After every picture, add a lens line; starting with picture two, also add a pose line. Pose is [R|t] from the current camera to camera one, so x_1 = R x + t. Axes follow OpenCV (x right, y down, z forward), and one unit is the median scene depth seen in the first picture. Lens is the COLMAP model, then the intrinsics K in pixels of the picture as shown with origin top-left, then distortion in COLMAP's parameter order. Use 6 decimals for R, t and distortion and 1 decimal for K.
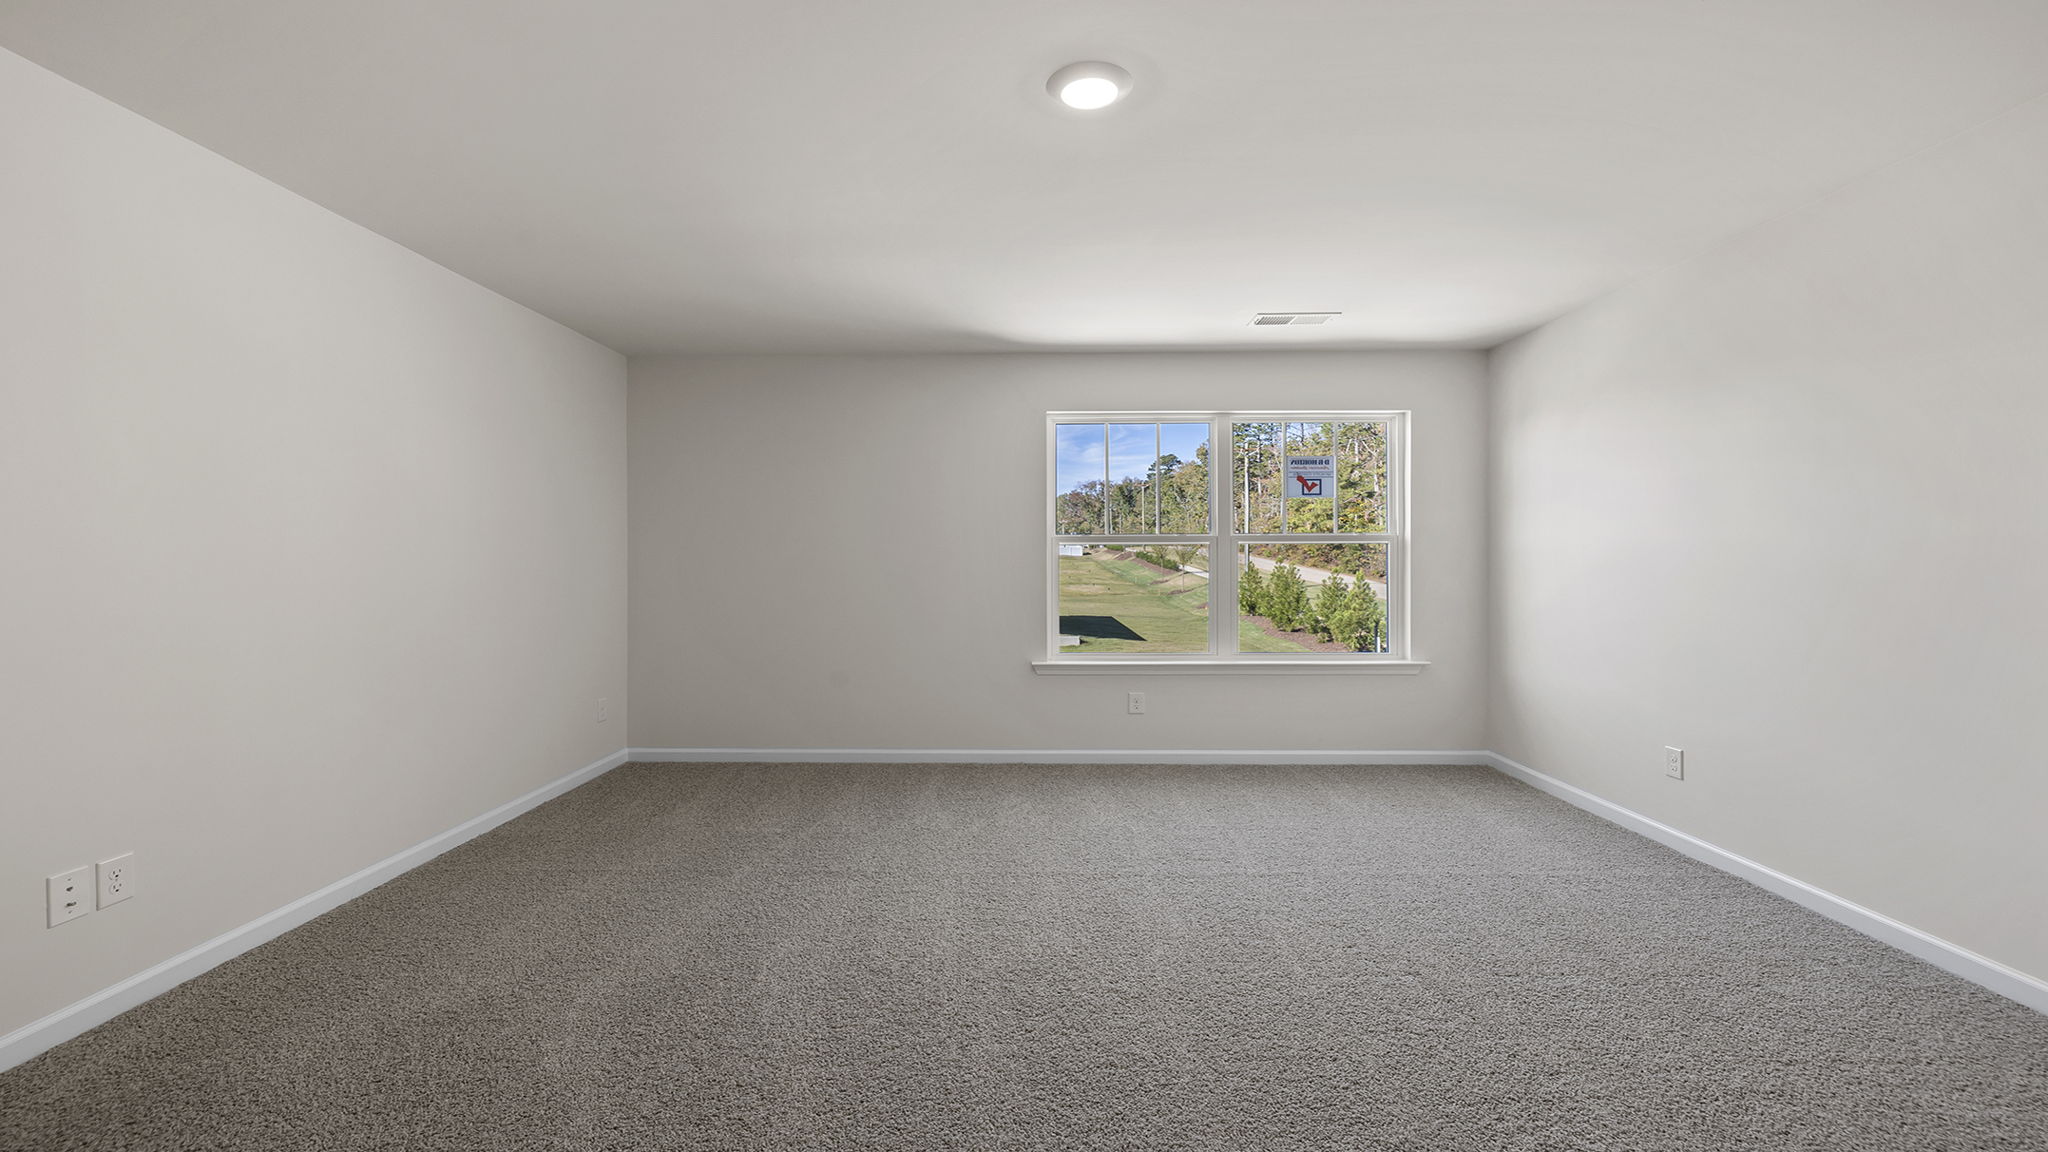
lens RADIAL K [[872.3, 0, 1032.2], [0, 872.3, 561.6], [0, 0, 1]] dist [-0.005751, -0.000252]
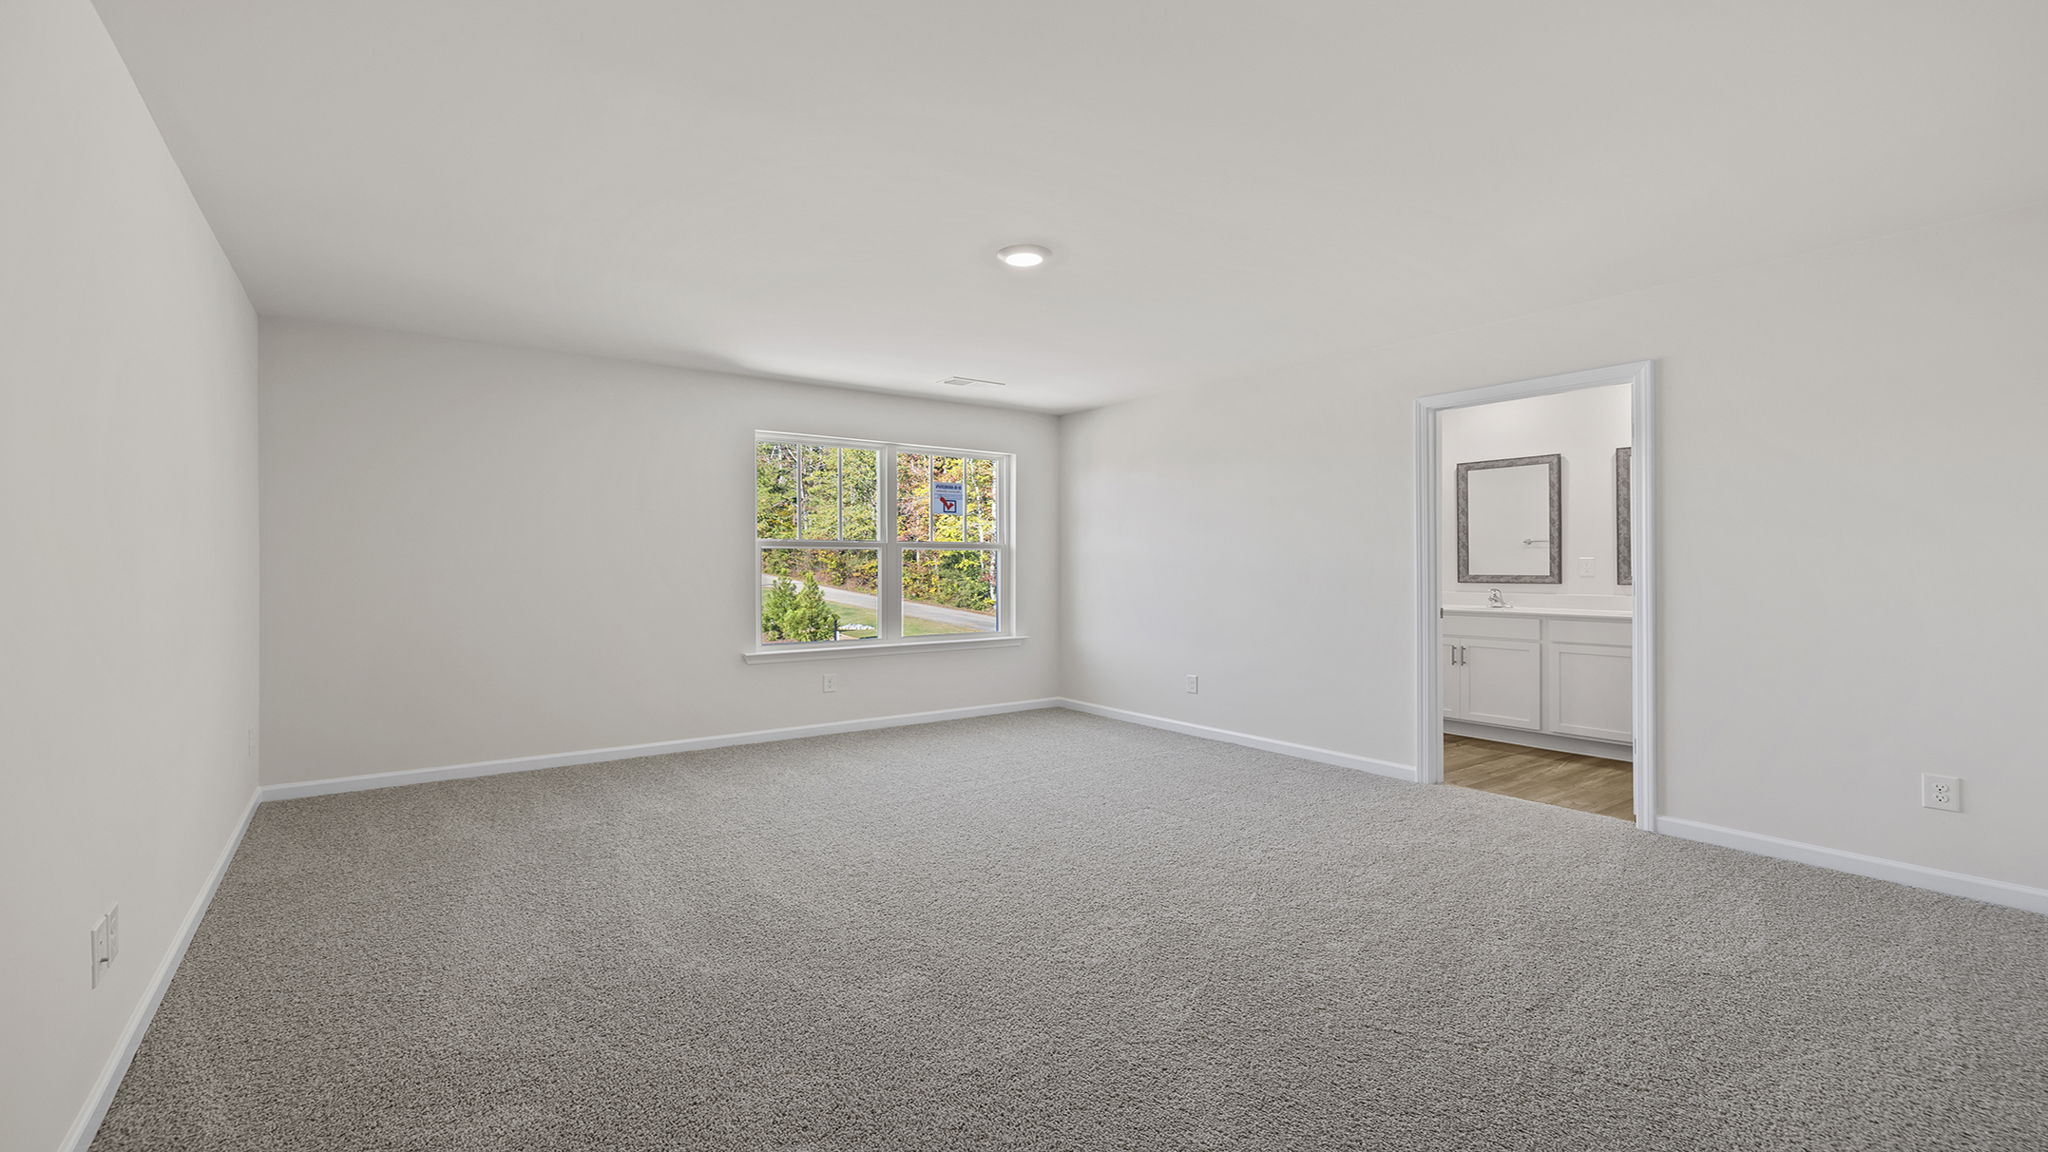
lens RADIAL K [[872.3, 0, 1016.0], [0, 872.3, 567.2], [0, 0, 1]] dist [-0.005751, -0.000252]
pose [[0.799673, -0.001401, 0.600434, -0.386527], [-0.001330, 0.999991, 0.004106, -0.000496], [-0.600434, -0.004082, 0.799664, -0.099536]]
